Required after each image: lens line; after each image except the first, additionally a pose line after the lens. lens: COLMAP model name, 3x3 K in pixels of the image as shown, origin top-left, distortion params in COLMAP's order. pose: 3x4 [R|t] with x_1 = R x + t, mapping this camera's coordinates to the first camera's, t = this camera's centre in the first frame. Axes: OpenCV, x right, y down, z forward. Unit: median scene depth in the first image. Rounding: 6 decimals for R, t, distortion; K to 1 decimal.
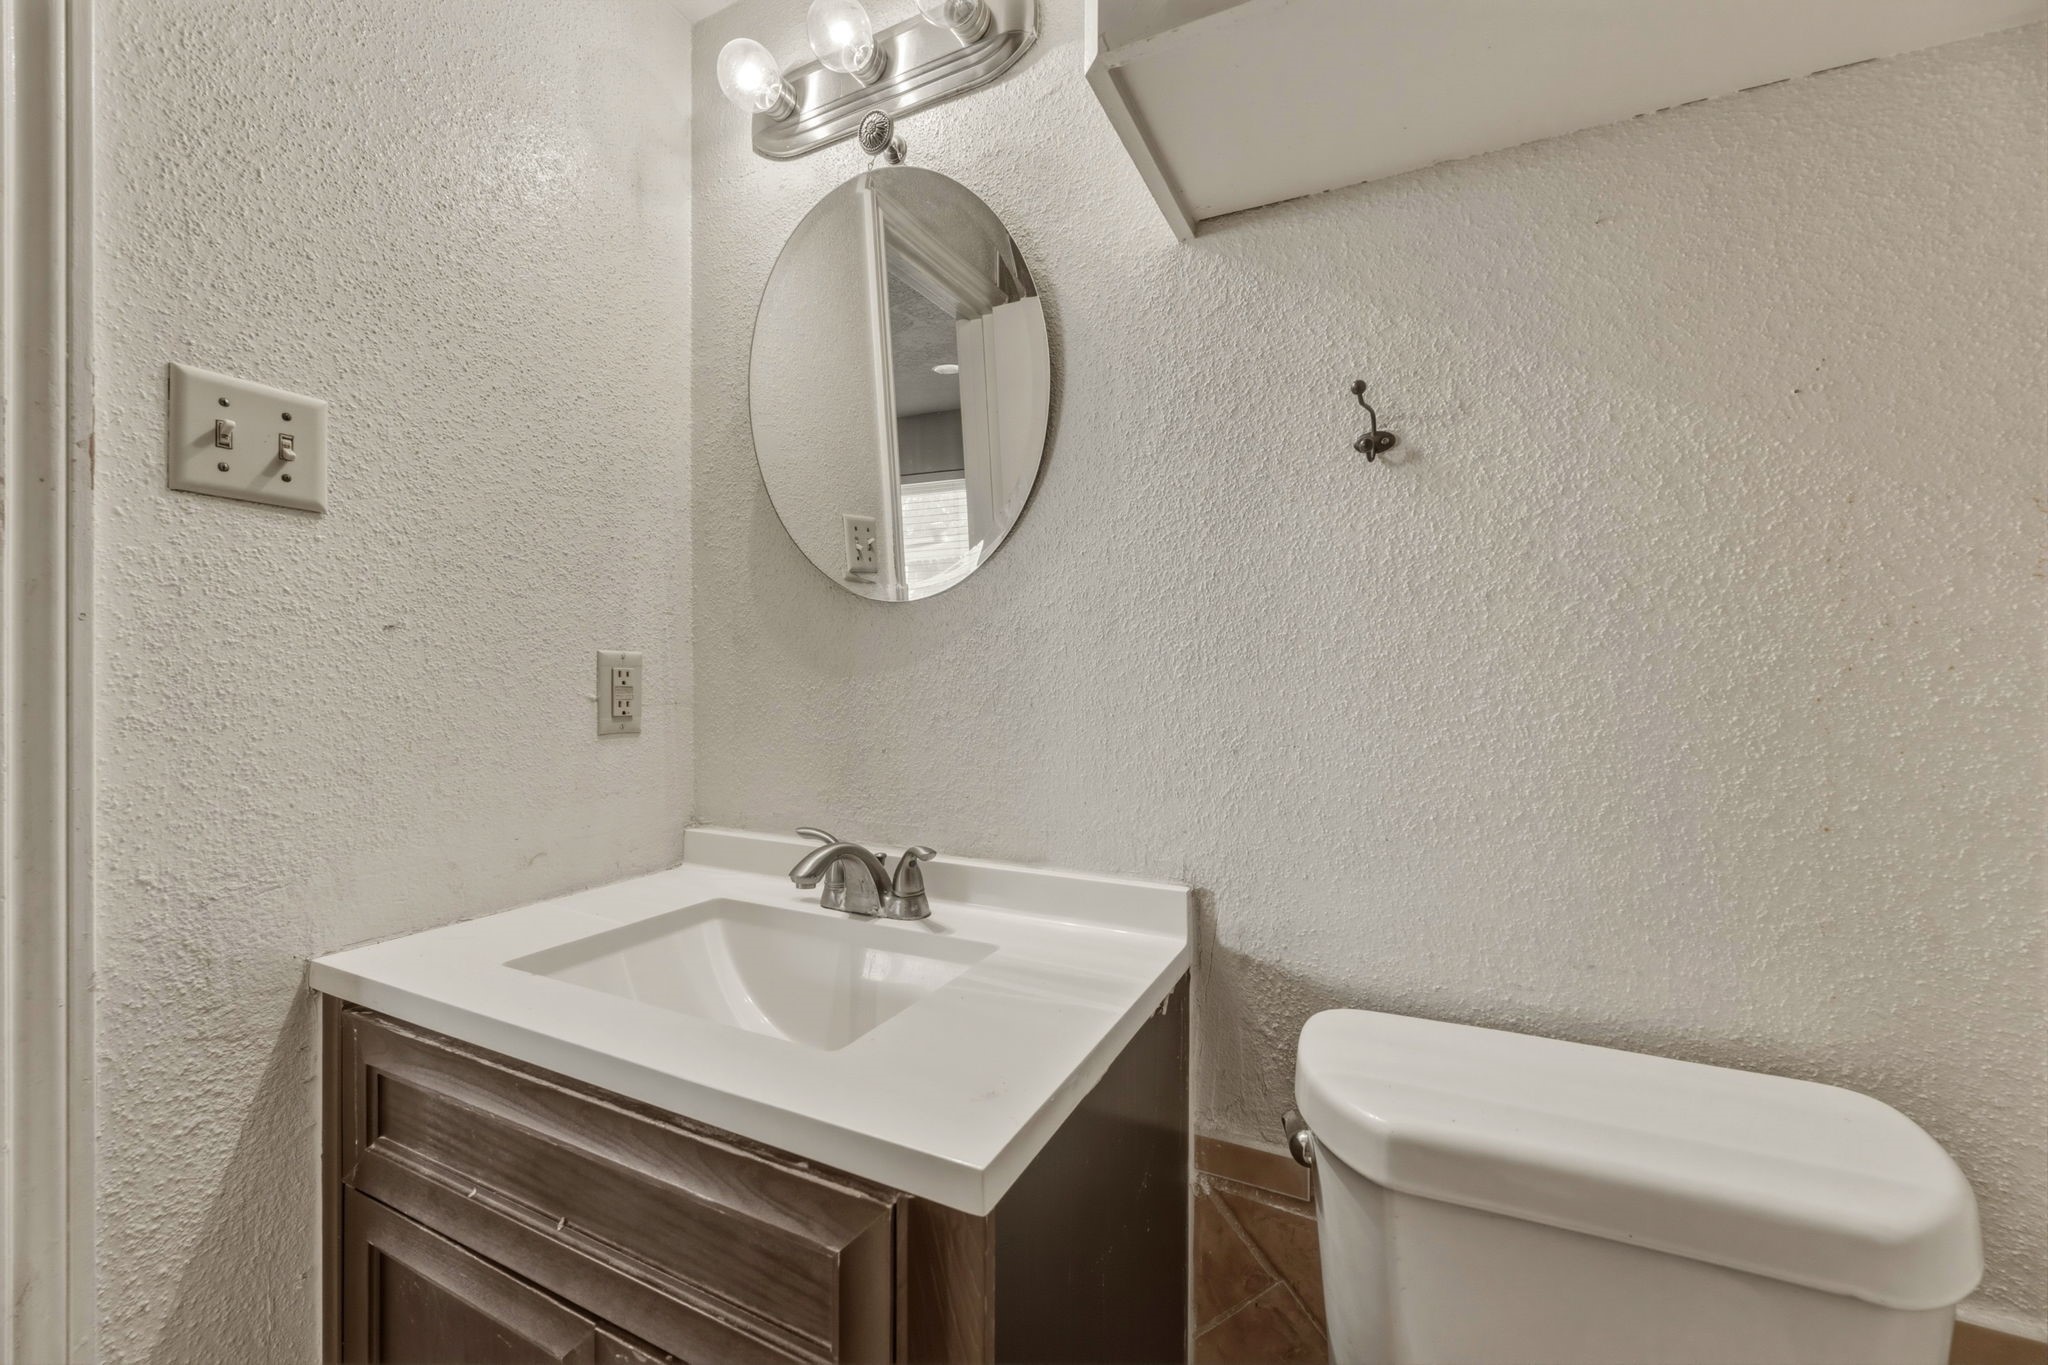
lens RADIAL K [[813.2, 0, 1028.3], [0, 813.2, 682.7], [0, 0, 1]] dist [-0.000119, -0.000033]
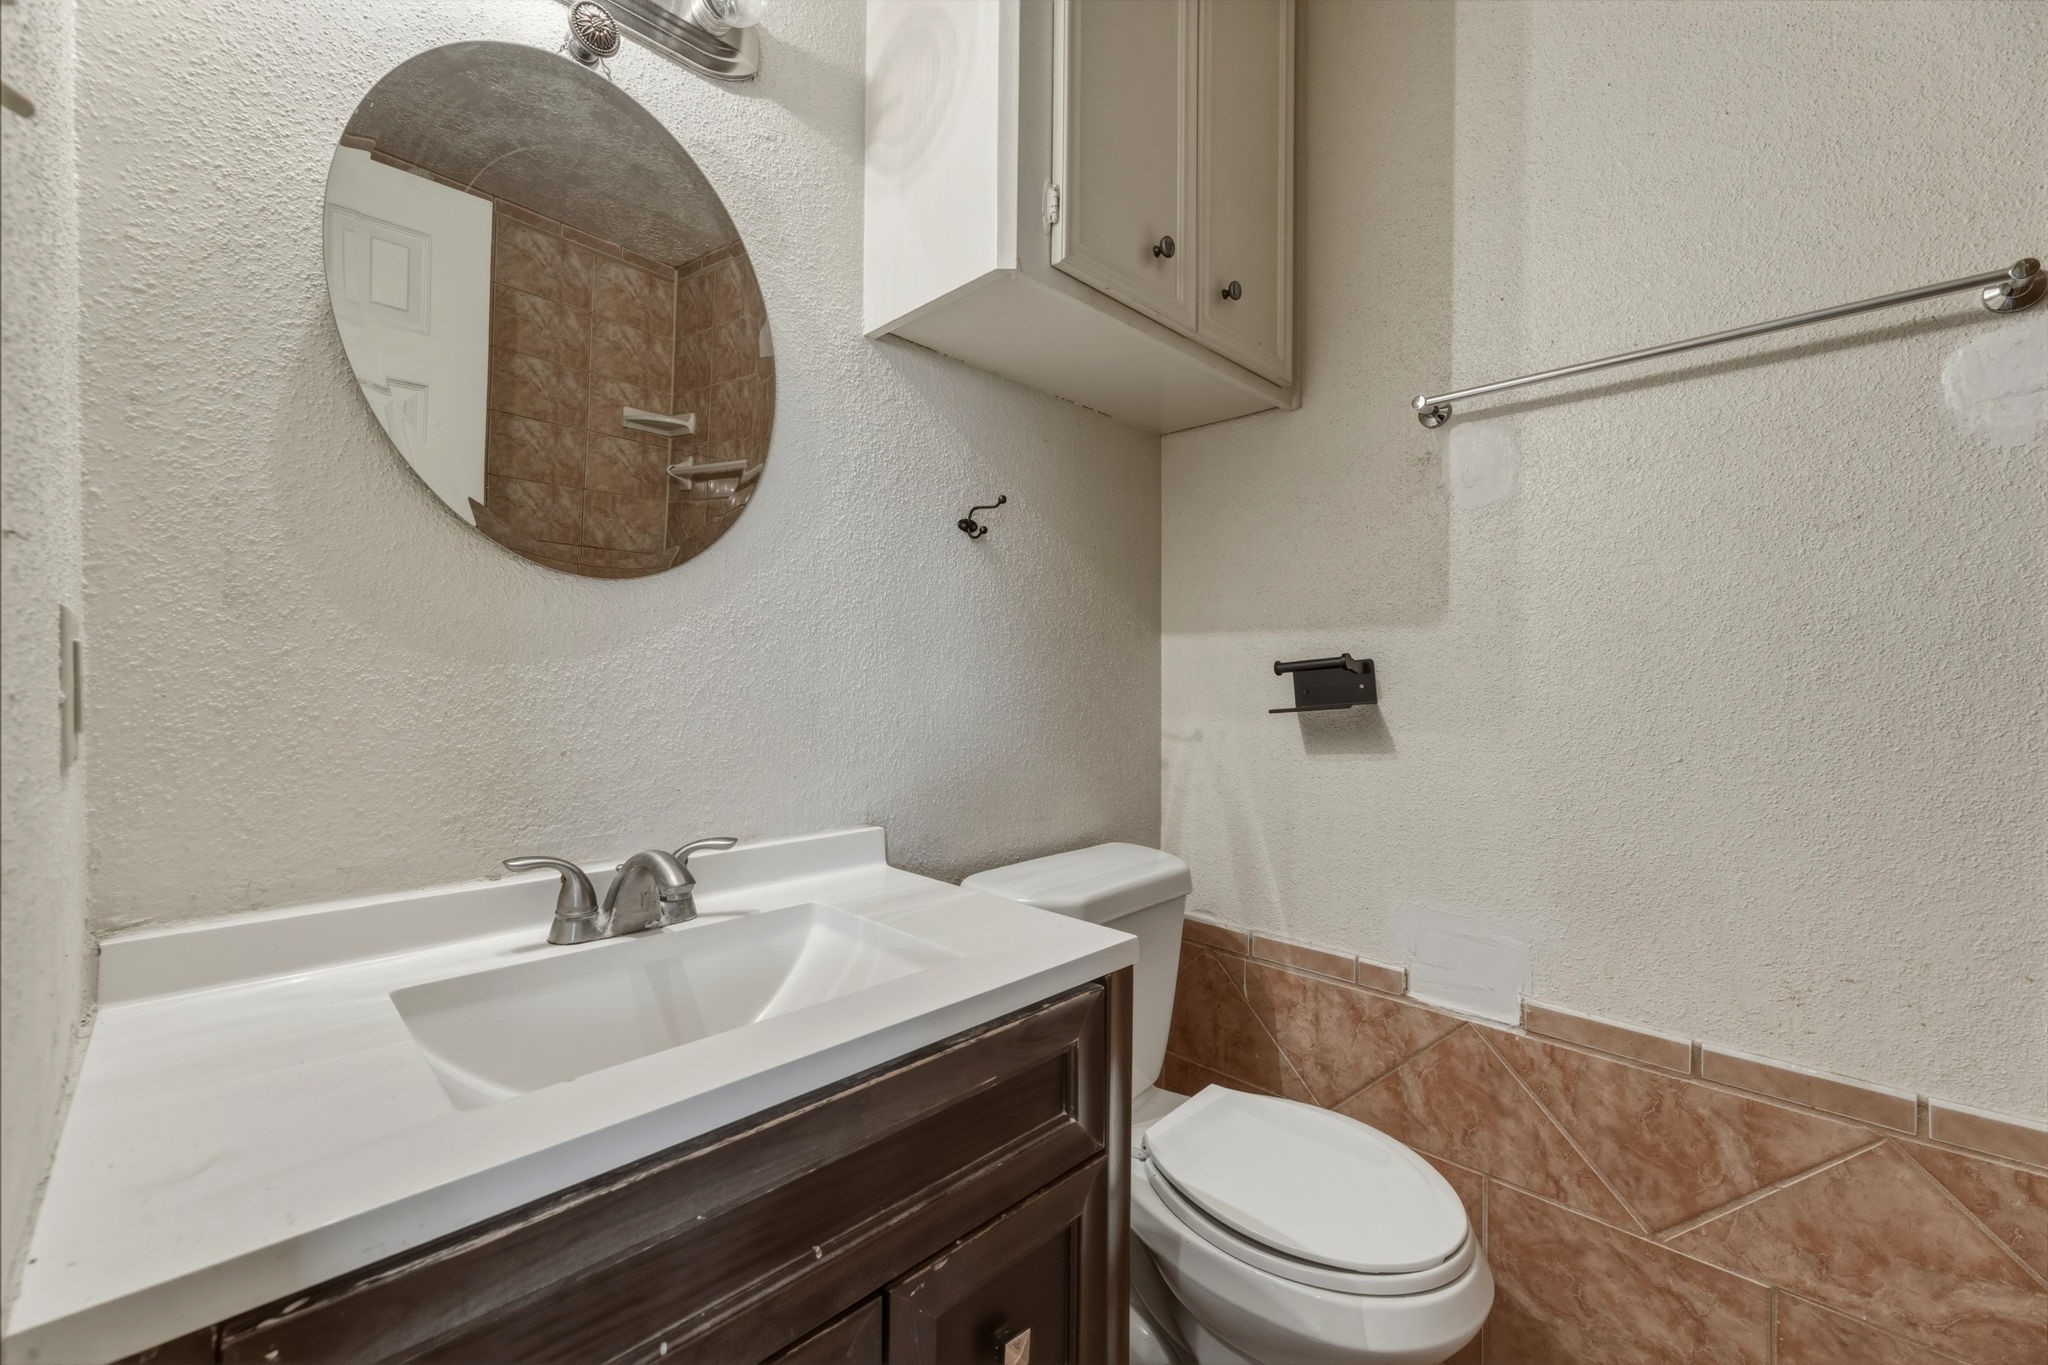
lens RADIAL K [[813.2, 0, 1028.3], [0, 813.2, 682.7], [0, 0, 1]] dist [-0.000119, -0.000033]
pose [[0.315914, -0.007249, 0.948760, -0.925504], [-0.001939, 0.999964, 0.008285, 0.003278], [-0.948786, -0.004457, 0.315889, 0.318176]]
